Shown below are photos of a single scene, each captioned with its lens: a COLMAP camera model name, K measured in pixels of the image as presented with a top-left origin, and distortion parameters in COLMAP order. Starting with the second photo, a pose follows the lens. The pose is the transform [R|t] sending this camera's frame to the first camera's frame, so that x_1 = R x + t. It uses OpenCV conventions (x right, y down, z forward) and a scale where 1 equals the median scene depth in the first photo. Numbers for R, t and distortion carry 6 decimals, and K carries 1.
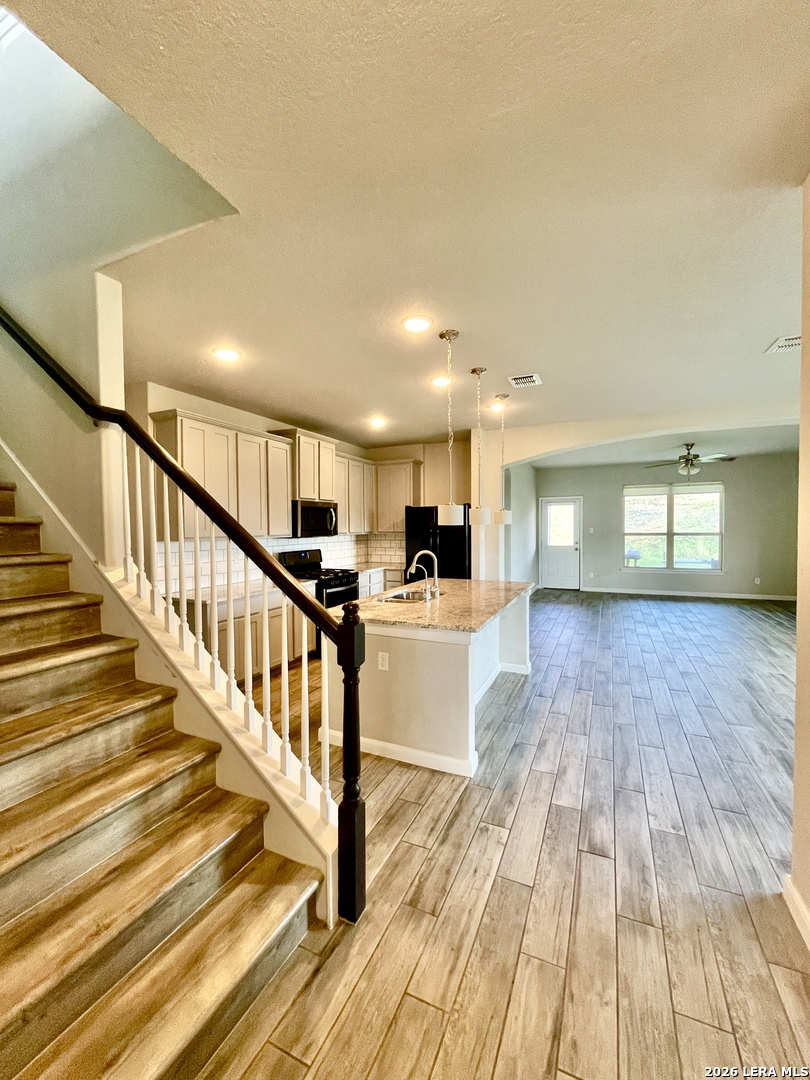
lens RADIAL K [[441.4, 0, 405.6], [0, 441.4, 538.8], [0, 0, 1]] dist [-0.002540, -0.000592]
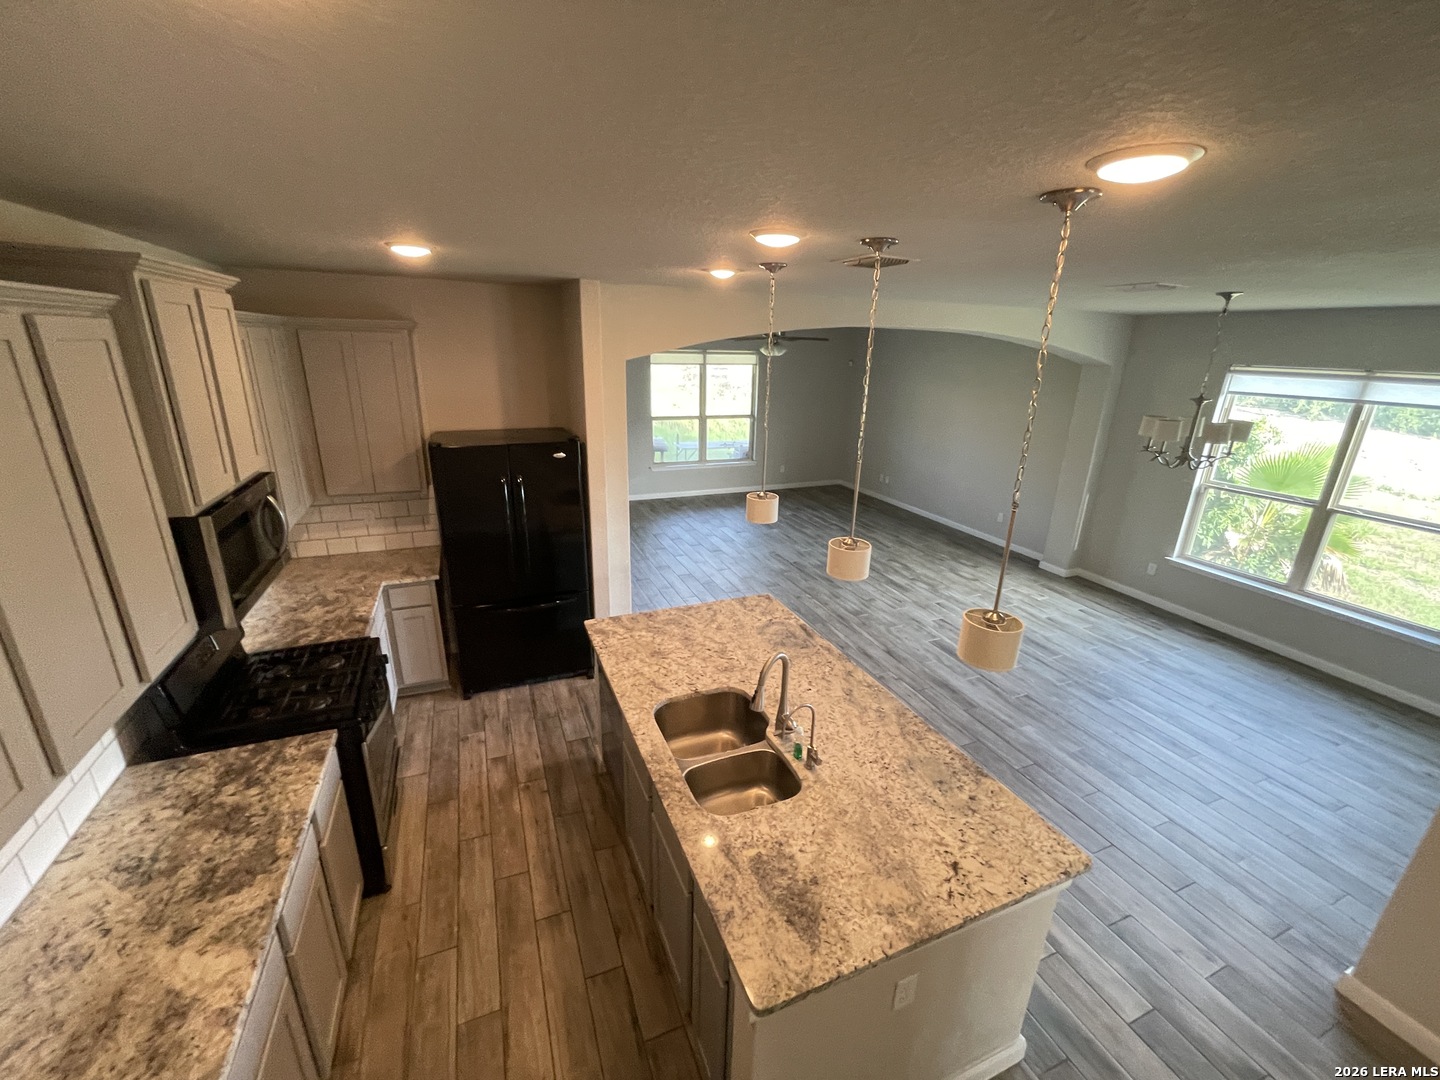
lens RADIAL K [[588.6, 0, 720.1], [0, 588.6, 544.0], [0, 0, 1]] dist [-0.002540, -0.000592]
pose [[0.677304, -0.210475, 0.704953, -0.258497], [-0.008920, 0.955784, 0.293934, -0.169285], [-0.735649, -0.205371, 0.645479, 0.435849]]
